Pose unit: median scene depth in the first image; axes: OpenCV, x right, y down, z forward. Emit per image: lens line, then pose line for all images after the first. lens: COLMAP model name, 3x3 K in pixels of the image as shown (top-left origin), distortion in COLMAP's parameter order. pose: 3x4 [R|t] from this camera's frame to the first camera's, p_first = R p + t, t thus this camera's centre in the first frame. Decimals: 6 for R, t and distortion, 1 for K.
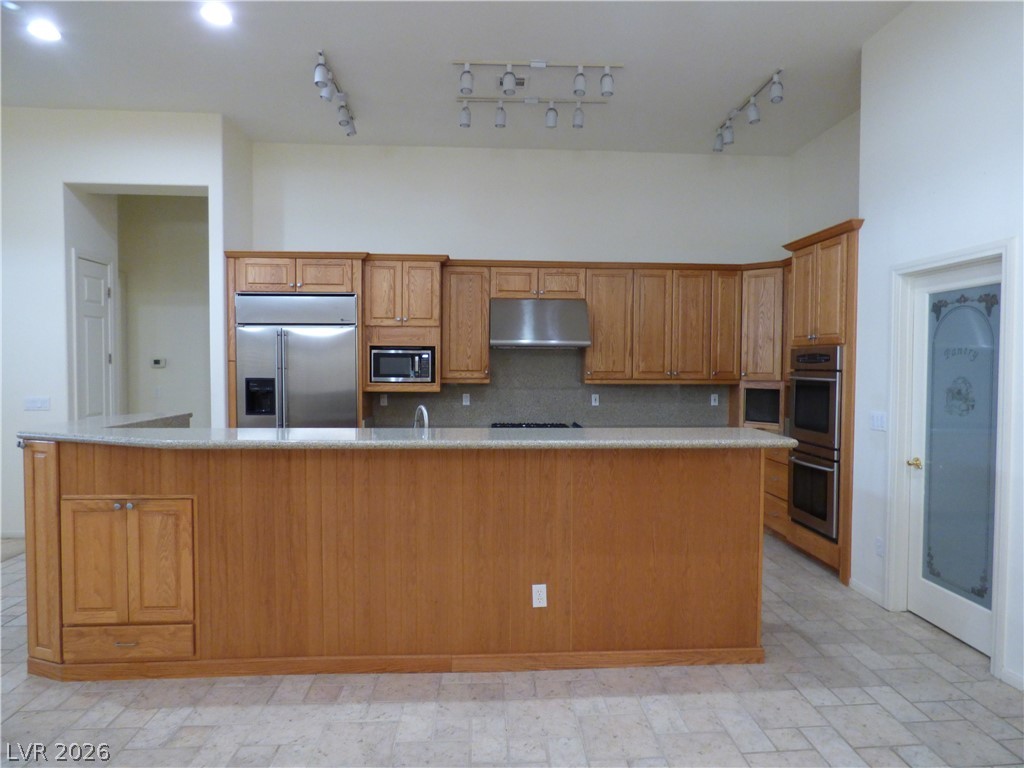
lens RADIAL K [[629.3, 0, 527.4], [0, 629.3, 383.1], [0, 0, 1]] dist [-0.006164, -0.004390]
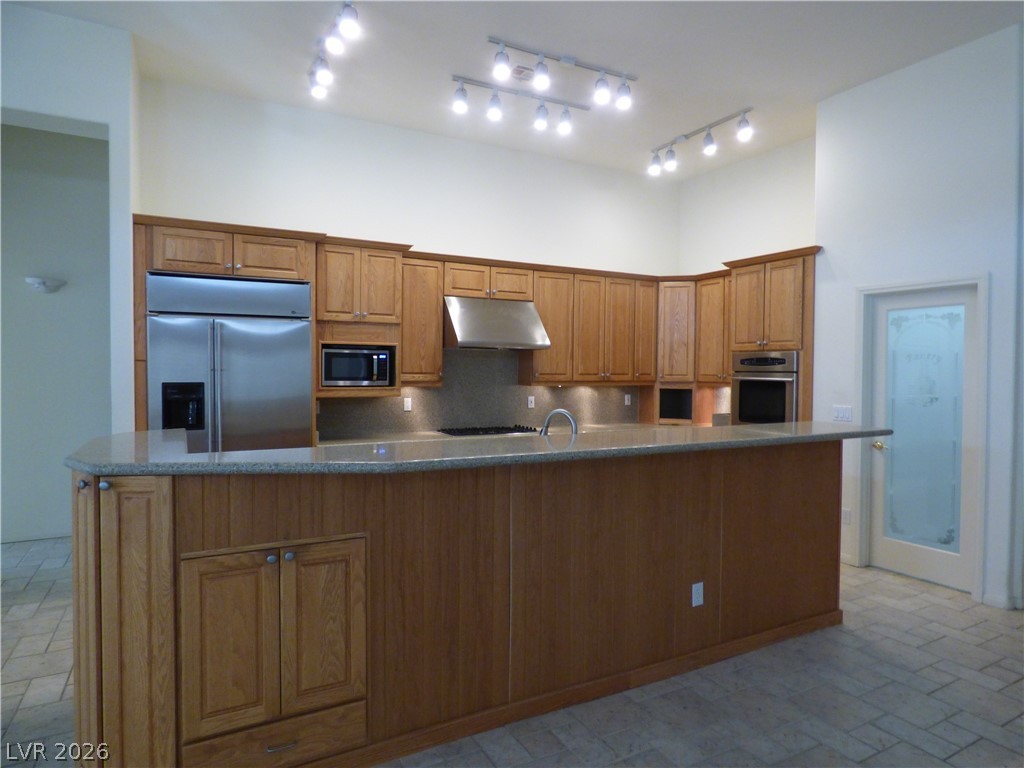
lens RADIAL K [[629.3, 0, 533.3], [0, 629.3, 381.5], [0, 0, 1]] dist [-0.006164, -0.004390]
pose [[0.901225, -0.007557, 0.433286, -0.634125], [0.011169, 0.999921, -0.005793, -0.000601], [-0.433208, 0.010060, 0.901238, 0.194789]]
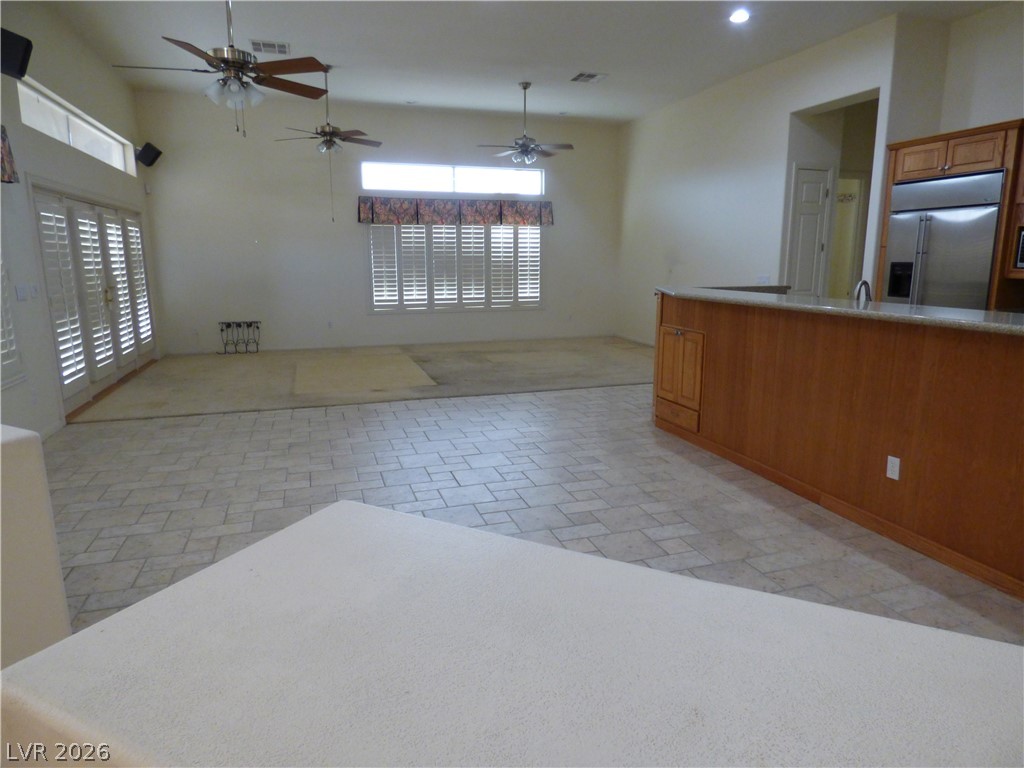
lens RADIAL K [[629.3, 0, 517.0], [0, 629.3, 378.9], [0, 0, 1]] dist [-0.006164, -0.004390]
pose [[0.254883, 0.177654, -0.950512, 0.791242], [-0.028594, 0.983933, 0.176233, 0.030703], [0.966549, -0.017740, 0.255868, 0.140294]]
